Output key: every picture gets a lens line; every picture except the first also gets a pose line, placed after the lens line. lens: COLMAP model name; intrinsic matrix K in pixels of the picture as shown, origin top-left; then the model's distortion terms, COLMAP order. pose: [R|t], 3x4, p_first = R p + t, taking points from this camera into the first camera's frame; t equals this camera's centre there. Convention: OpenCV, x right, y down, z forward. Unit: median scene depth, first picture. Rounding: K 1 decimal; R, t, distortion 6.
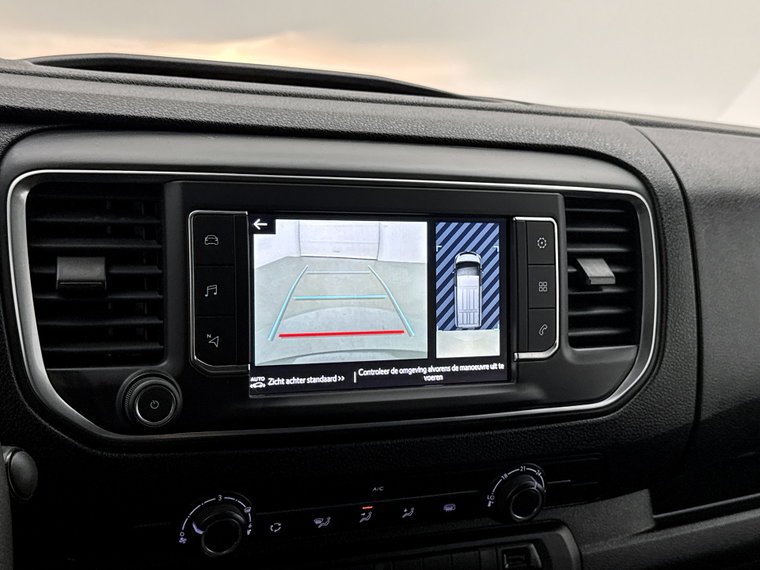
lens RADIAL K [[997.7, 0, 383.4], [0, 997.7, 305.1], [0, 0, 1]] dist [0.131437, 0.000000]
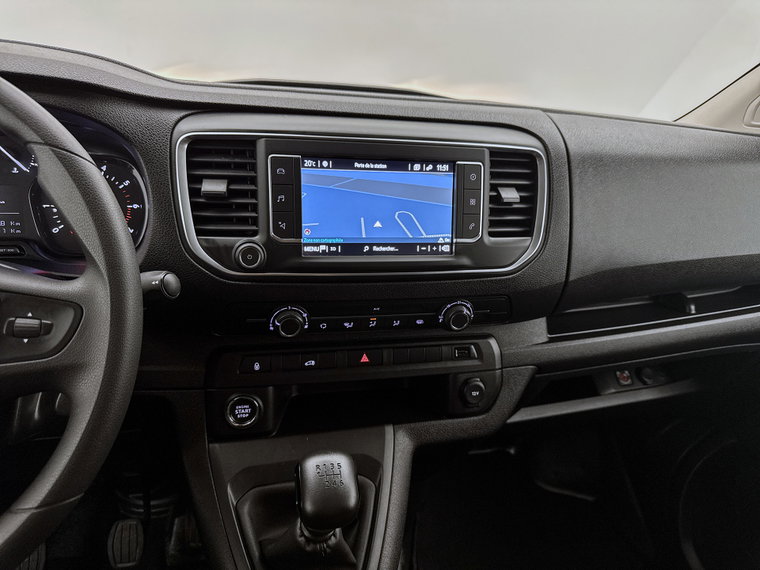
lens RADIAL K [[535.1, 0, 383.6], [0, 535.1, 285.8], [0, 0, 1]] dist [0.075584, -0.044006]
pose [[0.986547, 0.034512, -0.159796, 0.157465], [-0.019093, 0.995097, 0.097042, 0.039869], [0.162362, -0.092686, 0.982369, 0.016865]]
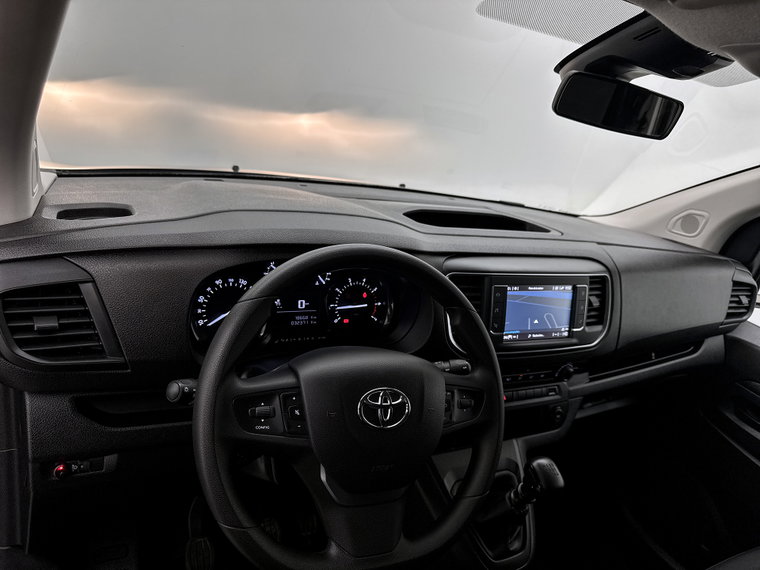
lens RADIAL K [[535.1, 0, 387.0], [0, 535.1, 291.7], [0, 0, 1]] dist [0.075584, -0.044006]
pose [[0.993517, 0.057138, 0.098283, -0.587253], [-0.067248, 0.992423, 0.102832, -0.192370], [-0.091663, -0.108775, 0.989831, -0.566315]]
